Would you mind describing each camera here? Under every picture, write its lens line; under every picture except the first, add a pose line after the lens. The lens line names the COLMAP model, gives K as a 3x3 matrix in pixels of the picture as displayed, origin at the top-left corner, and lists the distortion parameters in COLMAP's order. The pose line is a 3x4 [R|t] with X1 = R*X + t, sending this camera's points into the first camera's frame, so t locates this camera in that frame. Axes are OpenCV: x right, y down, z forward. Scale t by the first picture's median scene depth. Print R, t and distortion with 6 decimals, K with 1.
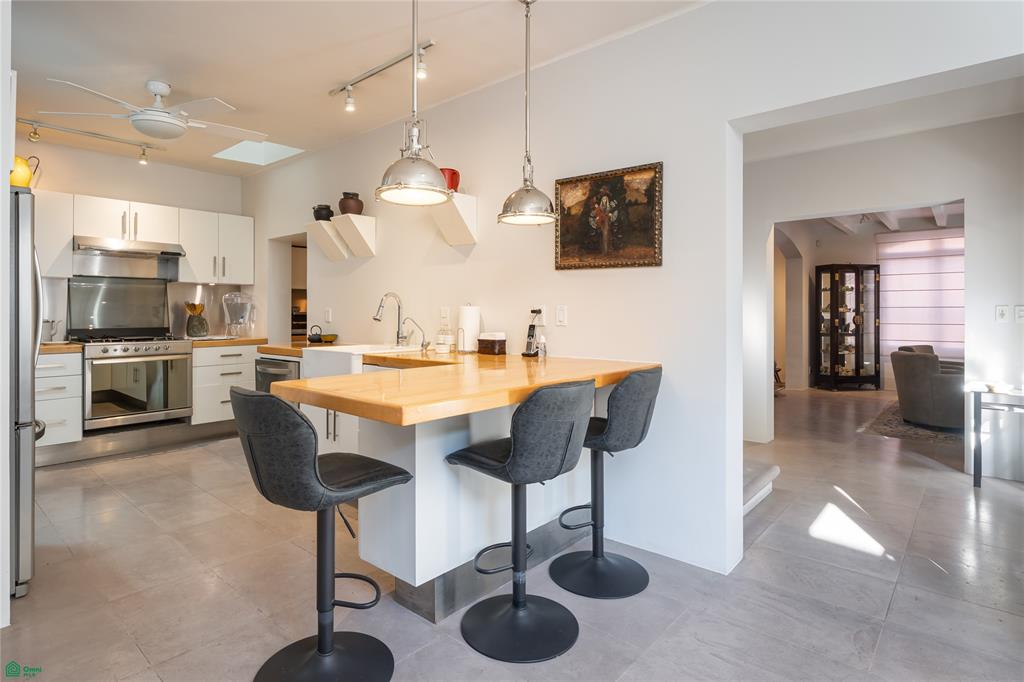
lens RADIAL K [[537.6, 0, 490.1], [0, 537.6, 311.9], [0, 0, 1]] dist [0.003709, 0.000209]
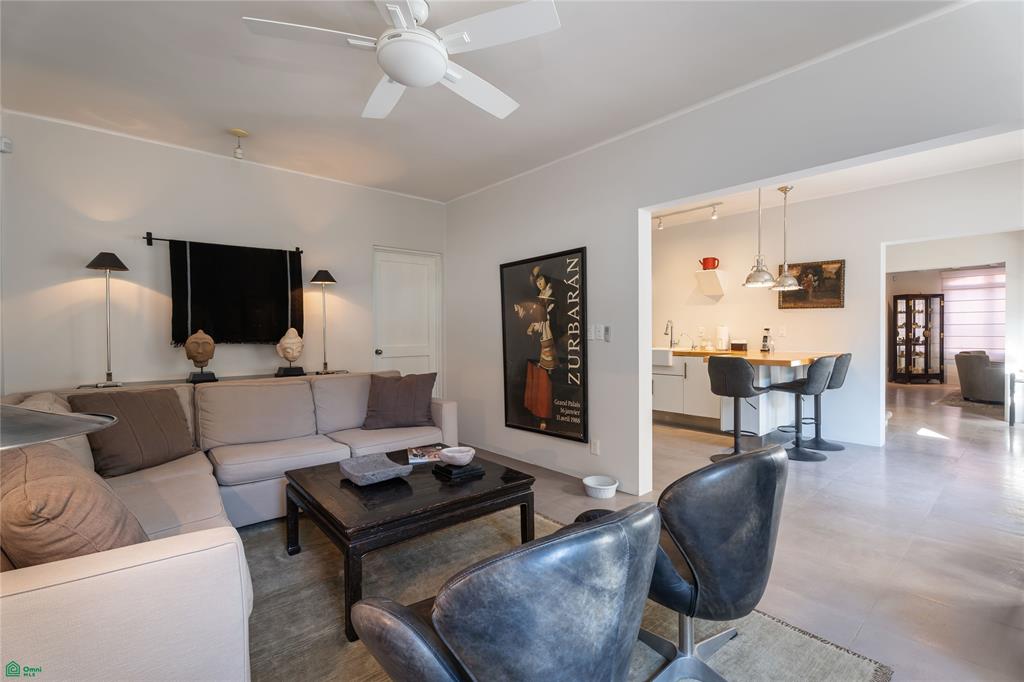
lens RADIAL K [[451.2, 0, 512.2], [0, 451.2, 336.2], [0, 0, 1]] dist [-0.003282, -0.000403]
pose [[0.991980, -0.004948, -0.126297, -0.421474], [0.006689, 0.999888, 0.013361, -0.002541], [0.126216, -0.014099, 0.991903, -0.522311]]
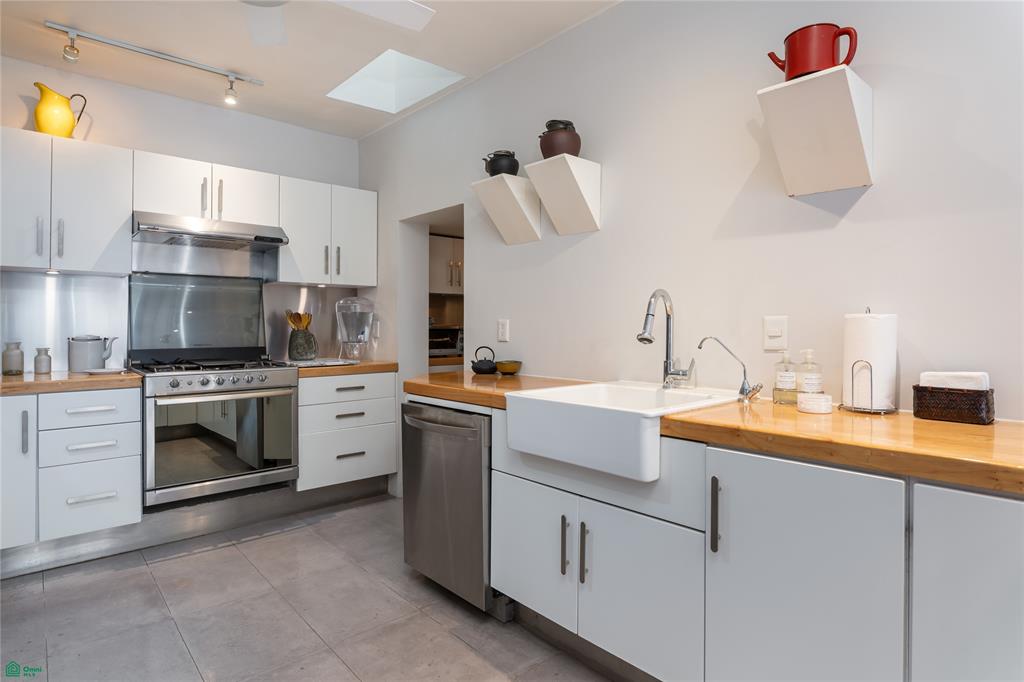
lens RADIAL K [[555.1, 0, 512.6], [0, 555.1, 323.3], [0, 0, 1]] dist [-0.003684, 0.000285]
pose [[0.993810, -0.000200, -0.111092, -0.209833], [-0.000052, 0.999997, -0.002264, -0.000472], [0.111092, 0.002256, 0.993808, 0.339808]]
